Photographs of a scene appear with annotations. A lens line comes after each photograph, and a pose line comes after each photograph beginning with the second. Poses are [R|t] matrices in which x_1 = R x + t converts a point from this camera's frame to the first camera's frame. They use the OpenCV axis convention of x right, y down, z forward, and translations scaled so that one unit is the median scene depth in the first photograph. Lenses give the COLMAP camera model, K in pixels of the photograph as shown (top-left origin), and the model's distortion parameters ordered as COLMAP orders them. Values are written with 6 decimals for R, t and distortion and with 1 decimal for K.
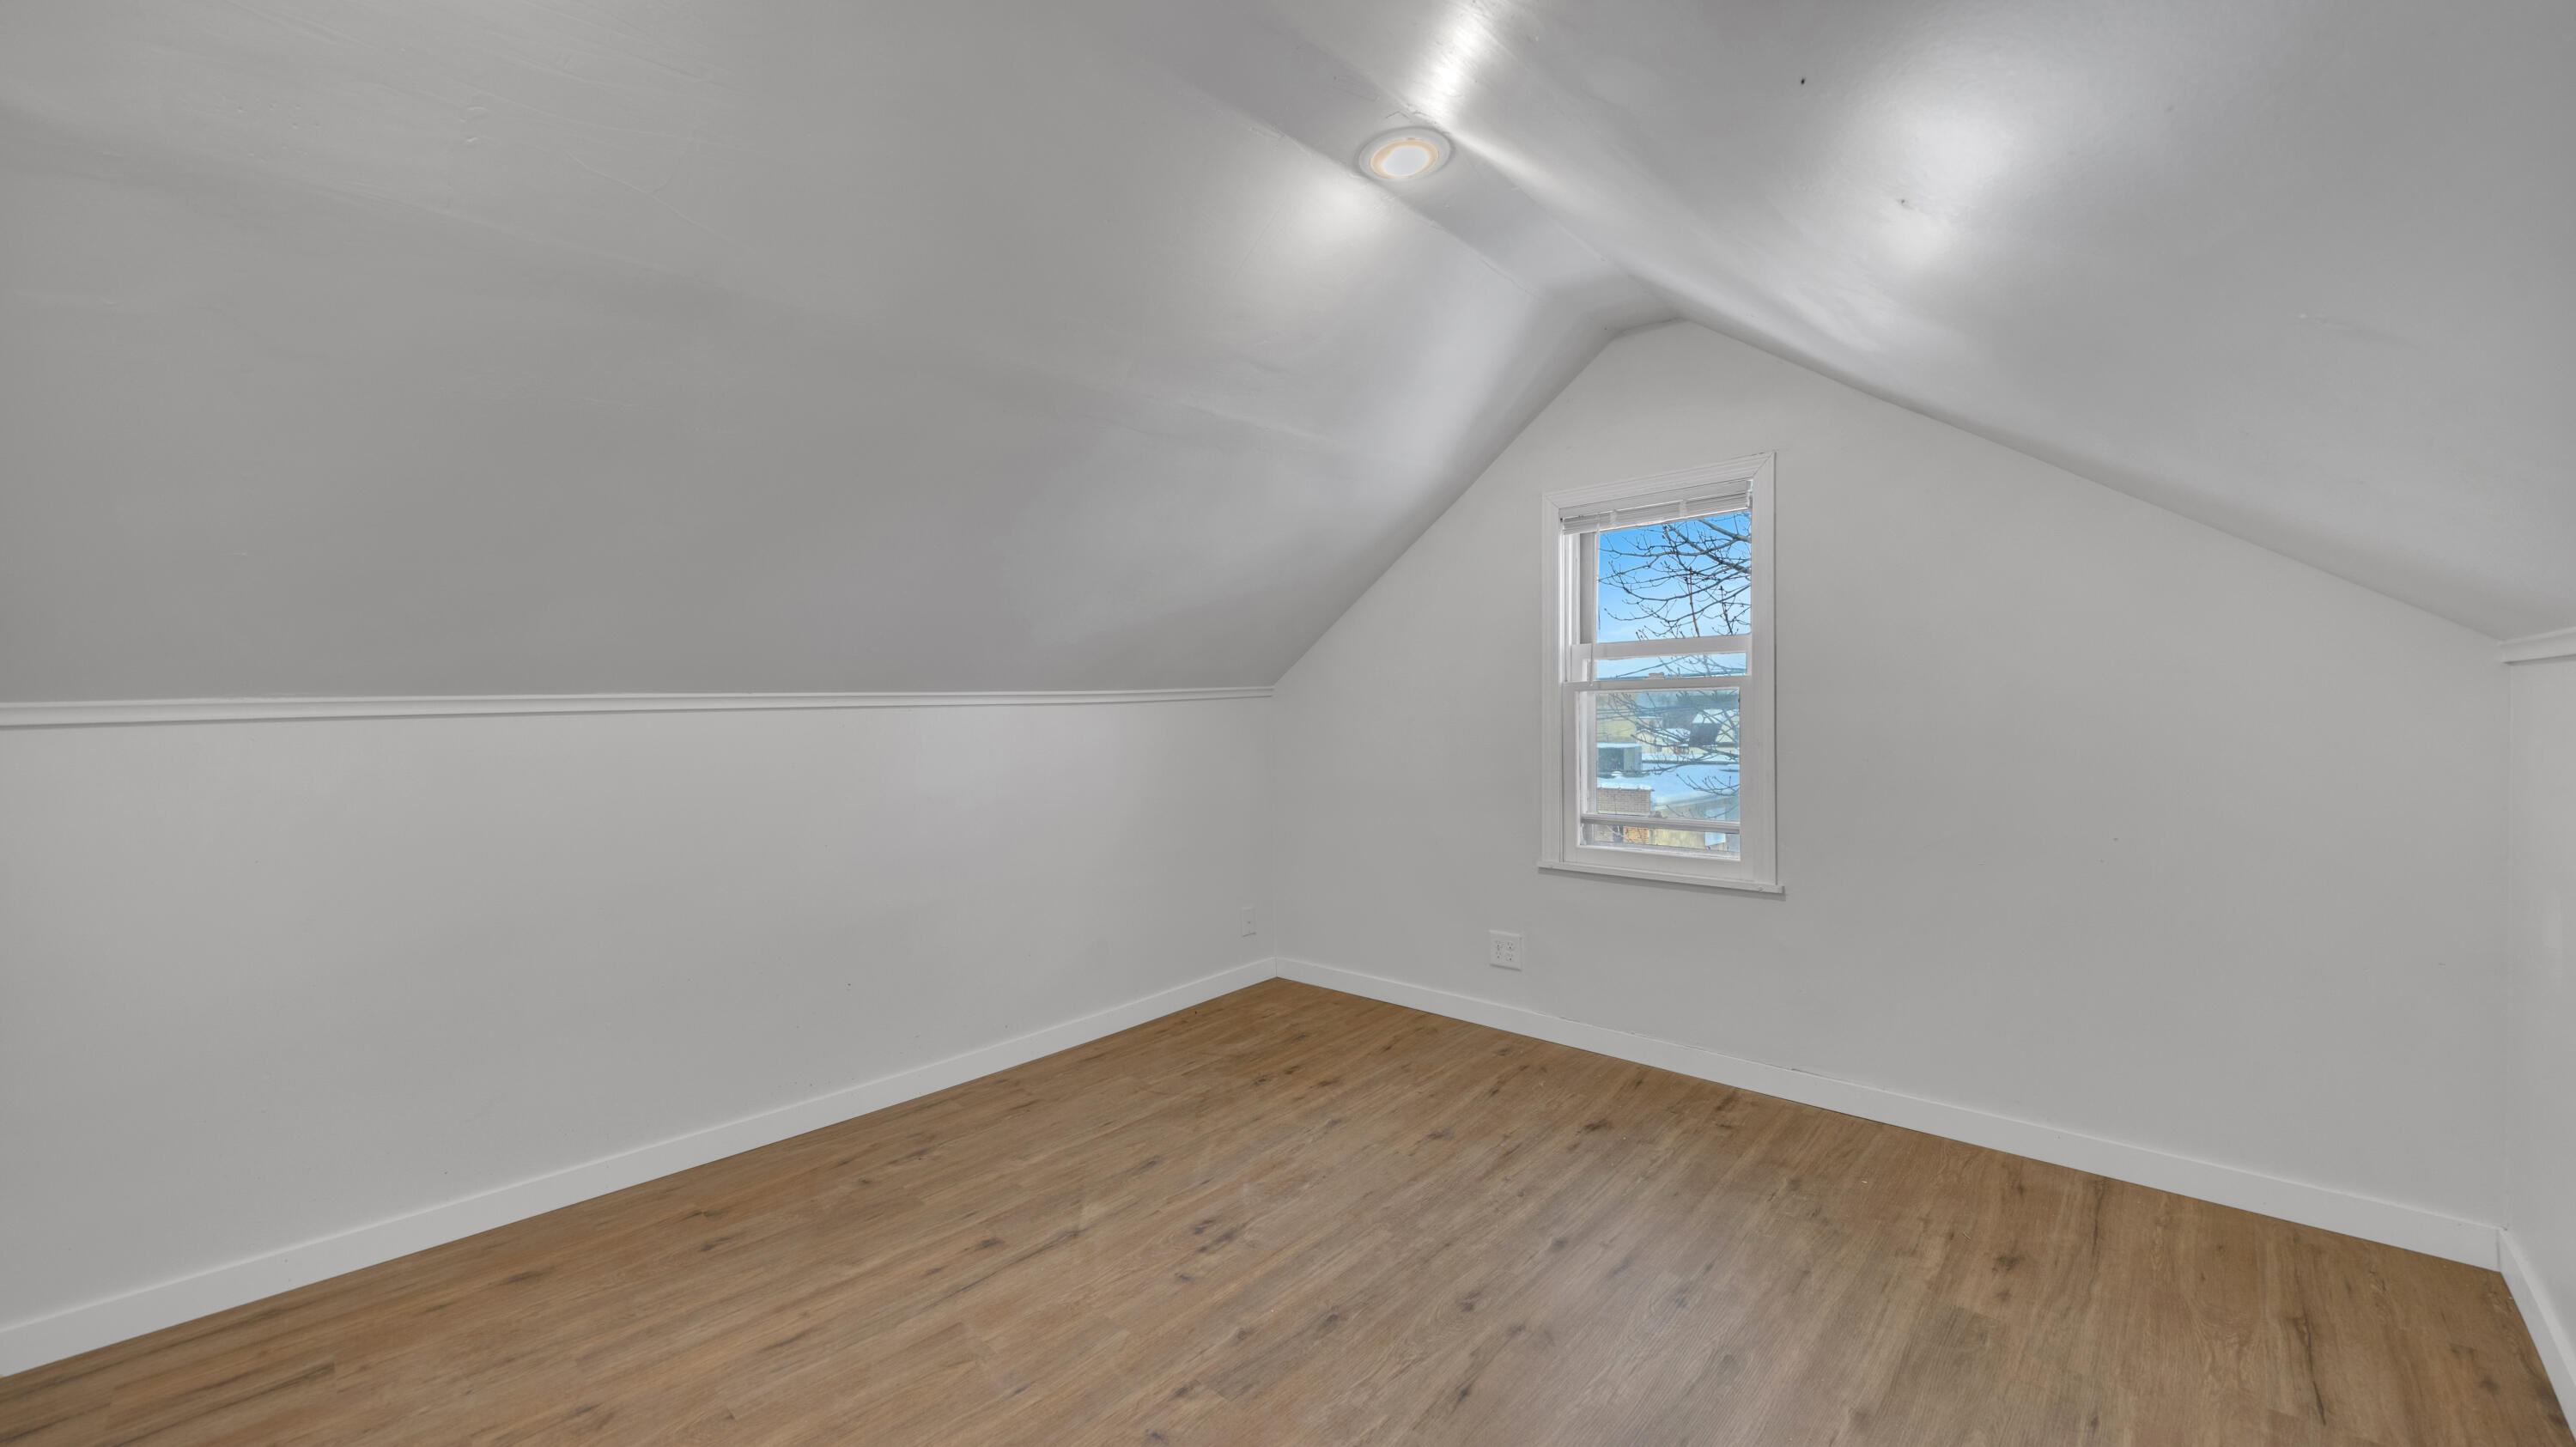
lens RADIAL K [[995.6, 0, 1278.3], [0, 995.6, 715.2], [0, 0, 1]] dist [-0.000701, -0.000325]
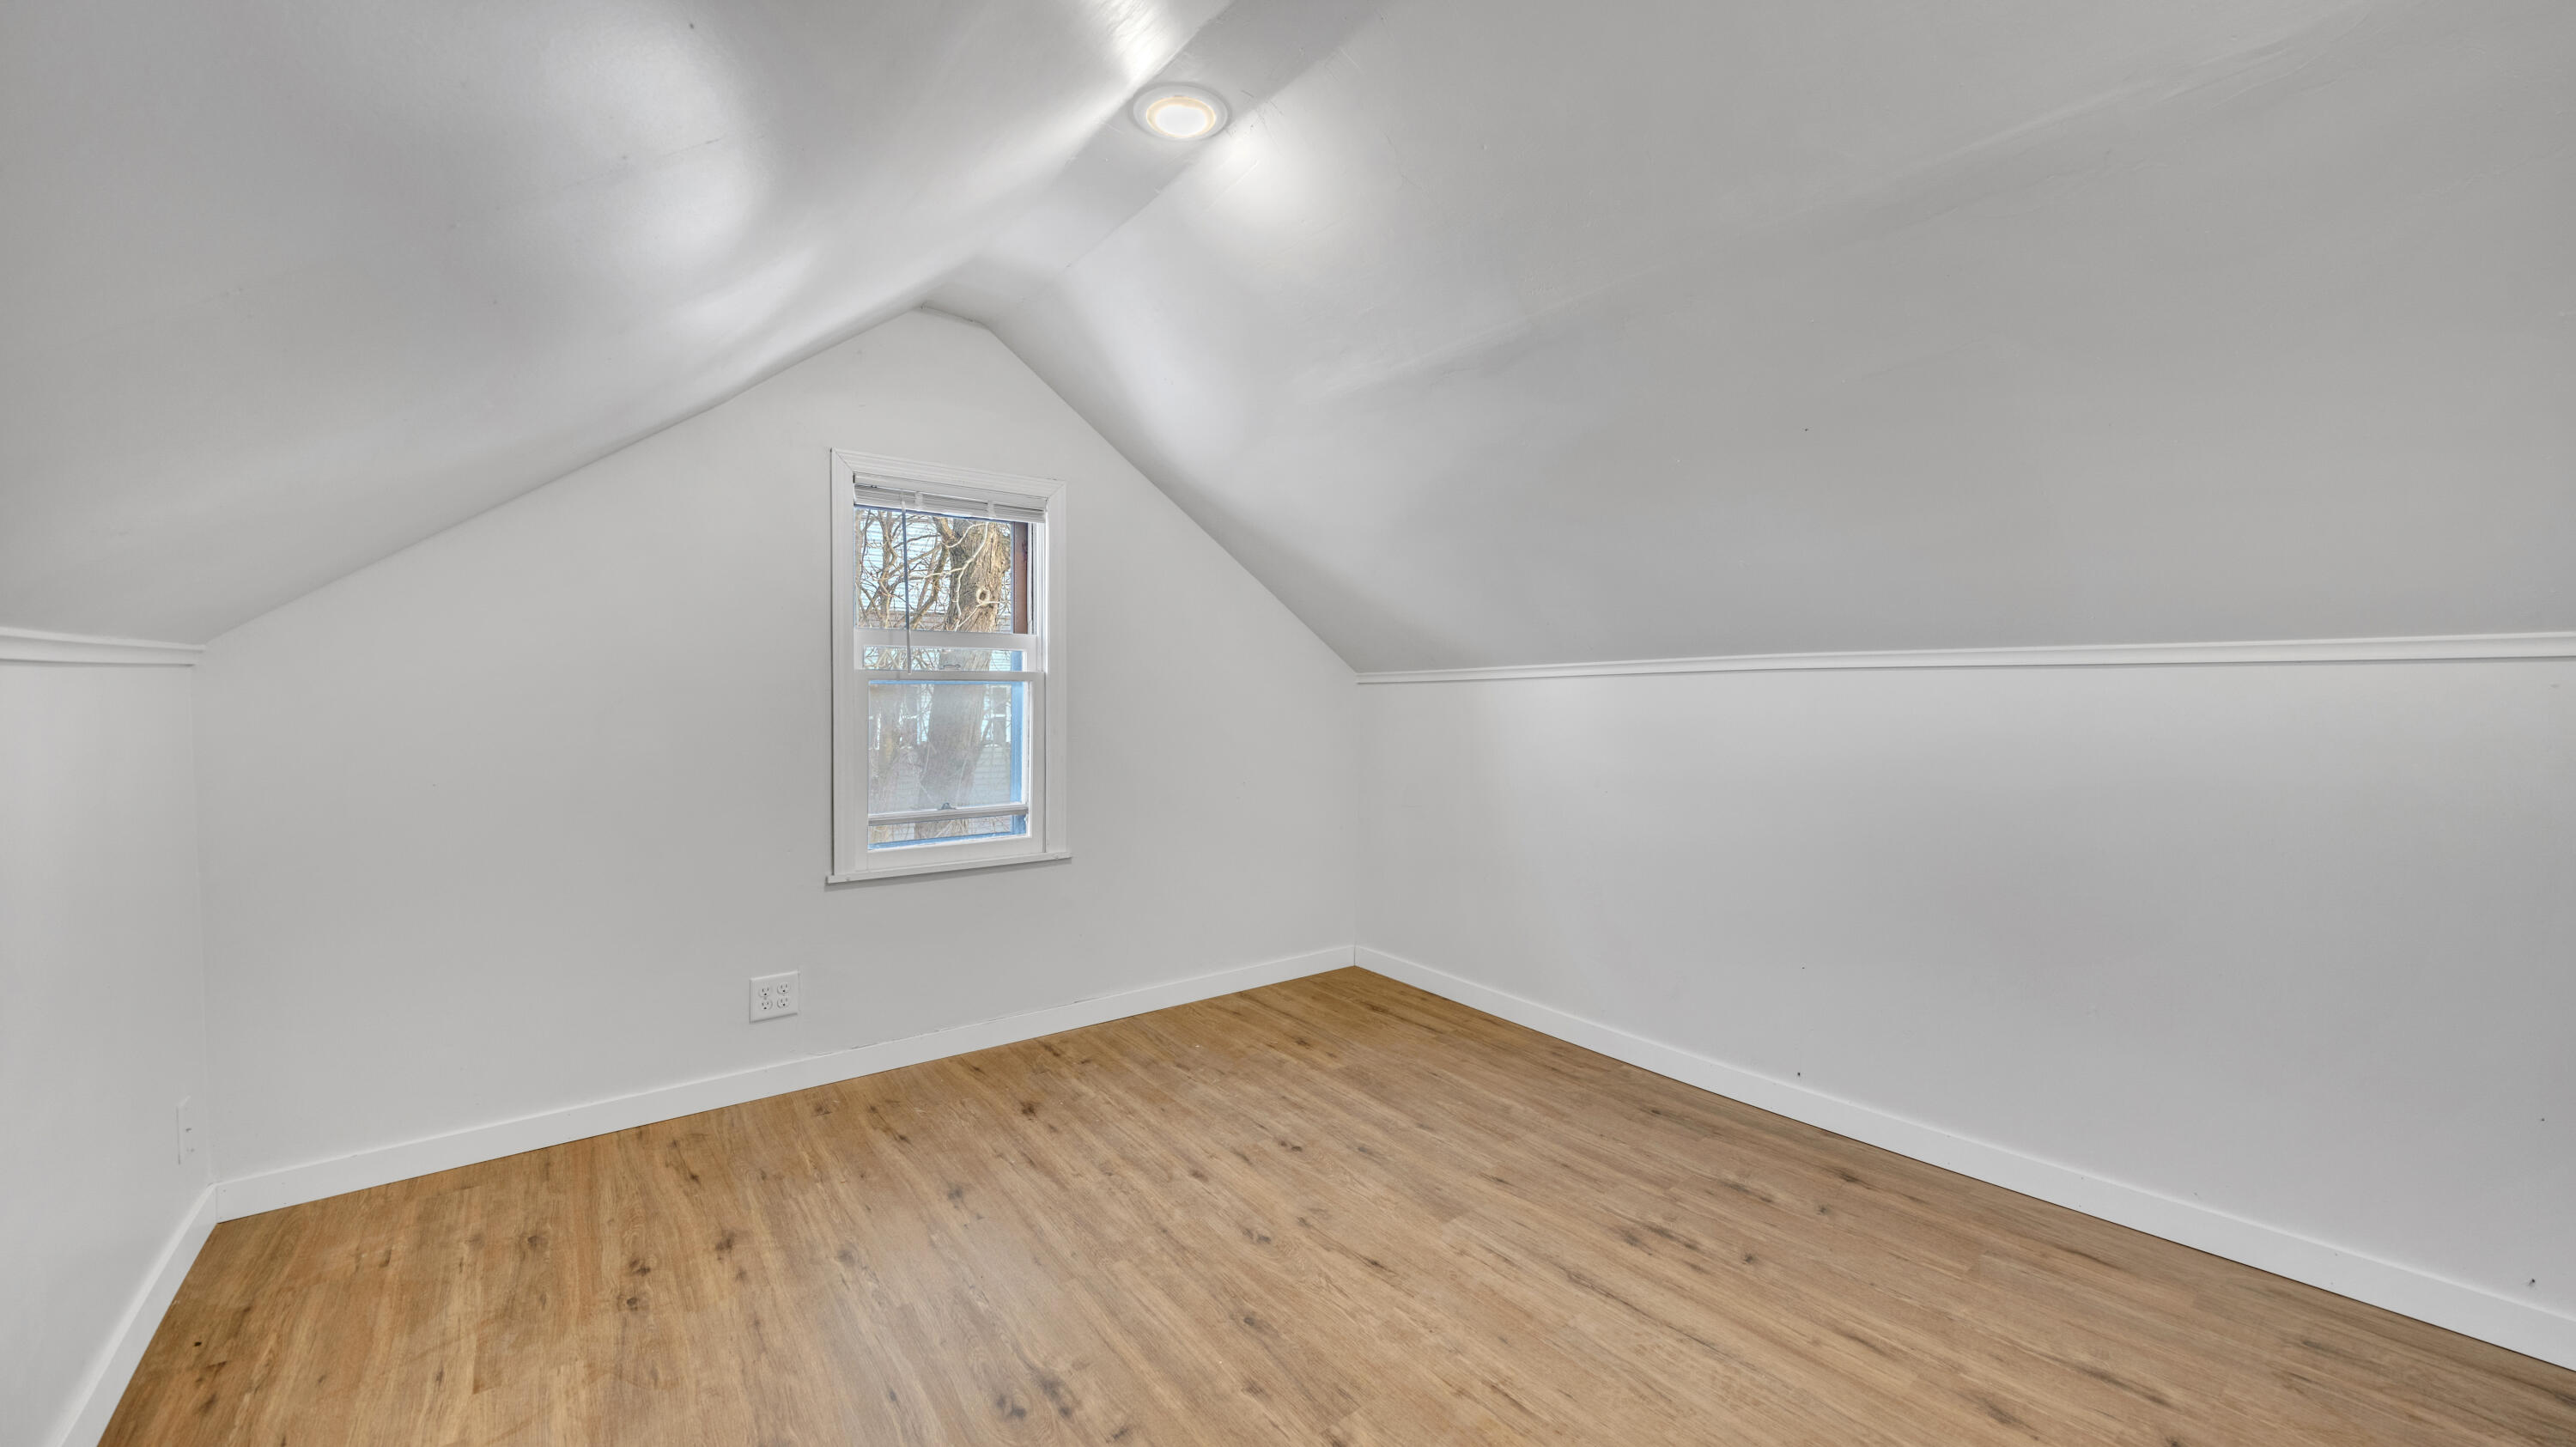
lens RADIAL K [[995.6, 0, 1278.3], [0, 995.6, 715.2], [0, 0, 1]] dist [-0.000701, -0.000325]
pose [[0.147440, -0.000929, 0.989071, -0.717464], [0.011317, 0.999936, -0.000748, 0.018400], [-0.989006, 0.011304, 0.147441, 0.664544]]
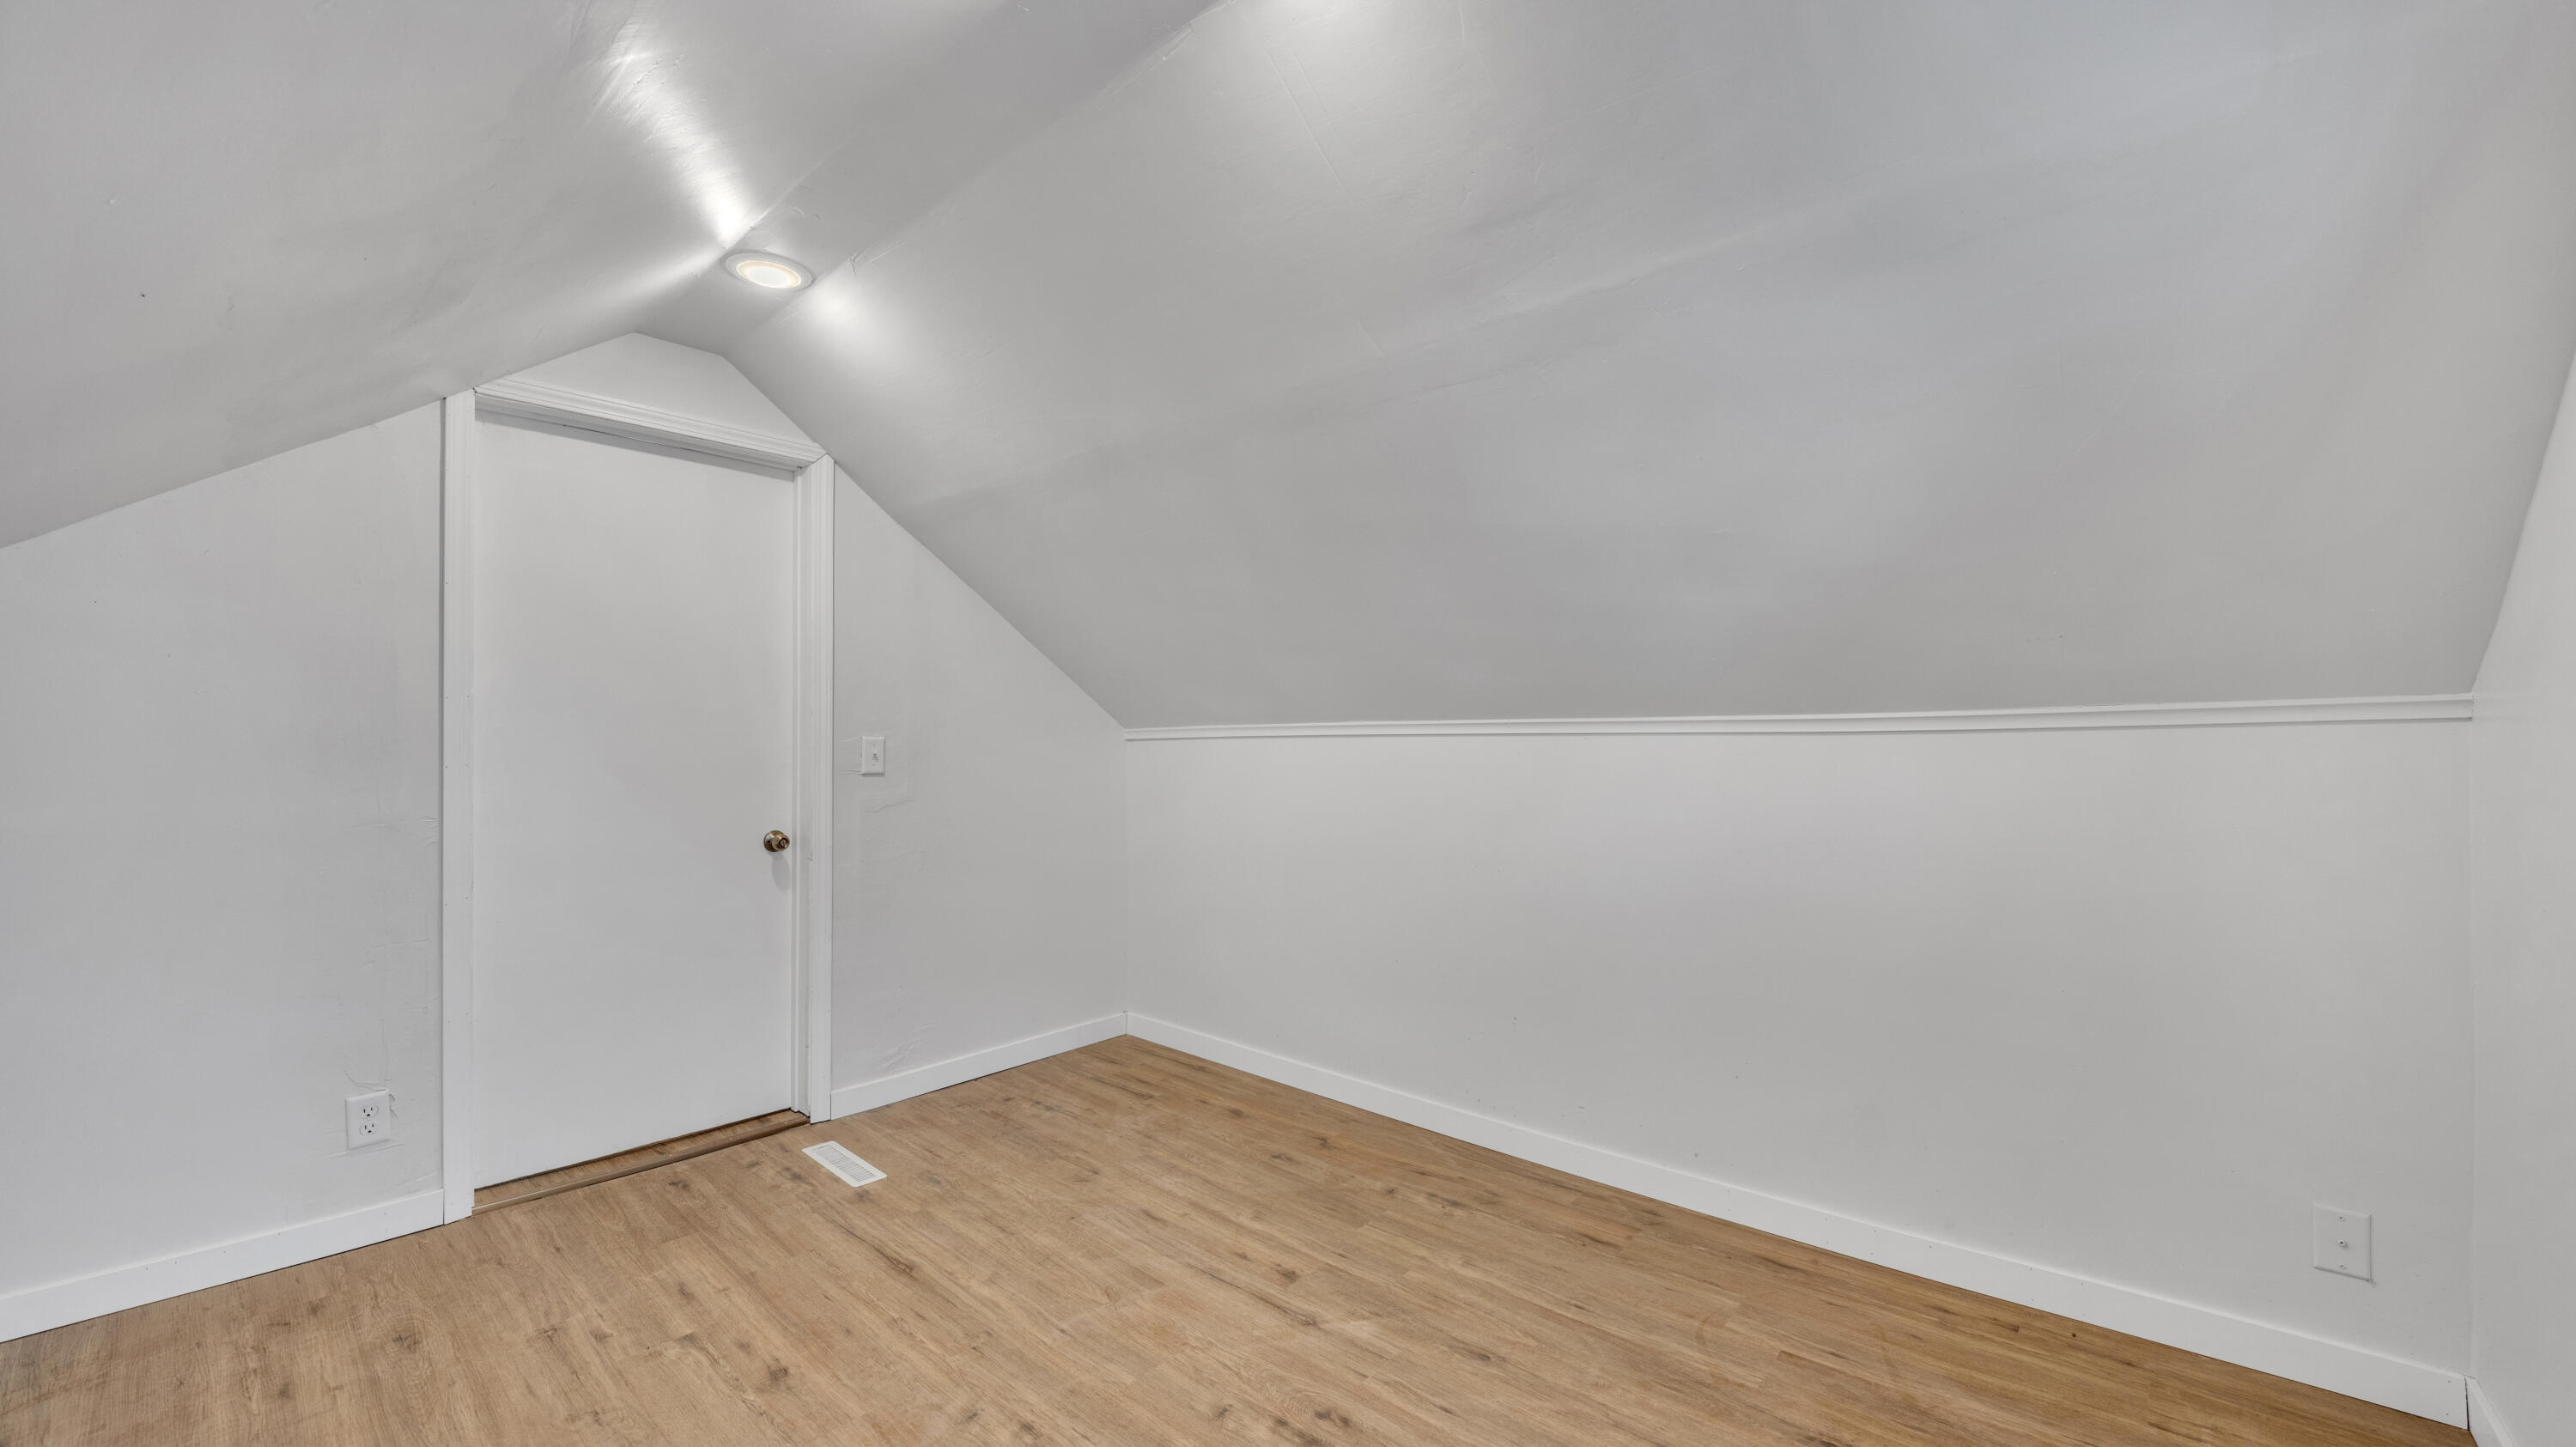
lens RADIAL K [[1000.6, 0, 1237.8], [0, 1000.6, 724.5], [0, 0, 1]] dist [0.002355, 0.000134]
pose [[0.004652, 0.003310, -0.999984, 0.662015], [-0.002853, 0.999990, 0.003296, -0.023185], [0.999985, 0.002837, 0.004662, 0.875835]]
